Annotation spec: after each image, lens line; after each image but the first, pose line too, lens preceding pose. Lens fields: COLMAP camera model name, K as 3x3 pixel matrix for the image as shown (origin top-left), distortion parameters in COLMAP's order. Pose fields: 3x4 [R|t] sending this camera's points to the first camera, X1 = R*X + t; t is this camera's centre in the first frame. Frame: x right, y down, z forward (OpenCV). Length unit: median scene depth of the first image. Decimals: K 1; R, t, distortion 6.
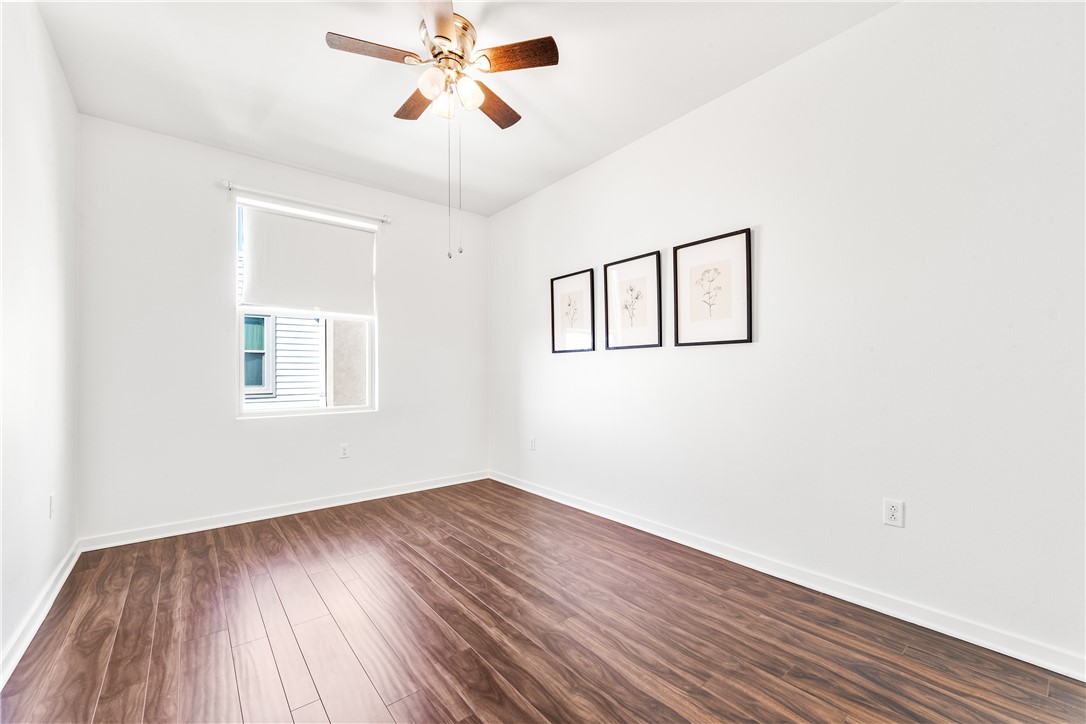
lens RADIAL K [[431.4, 0, 547.7], [0, 431.4, 367.8], [0, 0, 1]] dist [0.000007, 0.000011]
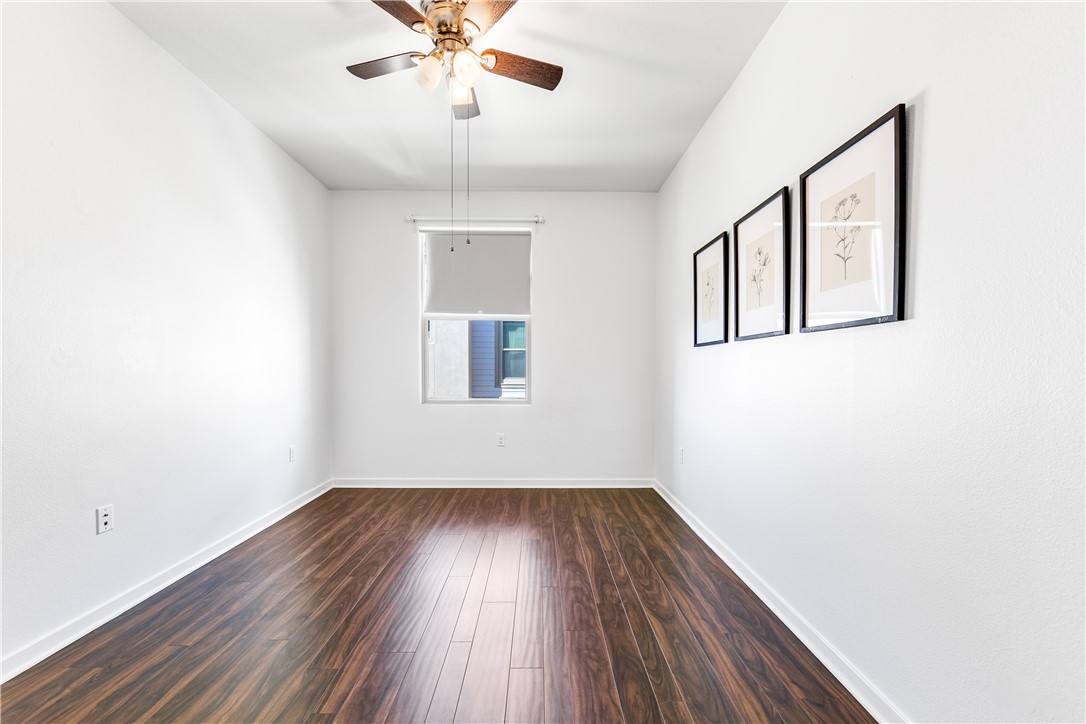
lens RADIAL K [[436.8, 0, 545.8], [0, 436.8, 377.2], [0, 0, 1]] dist [-0.000141, -0.000061]
pose [[0.787788, 0.021042, -0.615587, 0.356125], [-0.001948, 0.999496, 0.031672, -0.002847], [0.615943, -0.023752, 0.787432, 0.230520]]
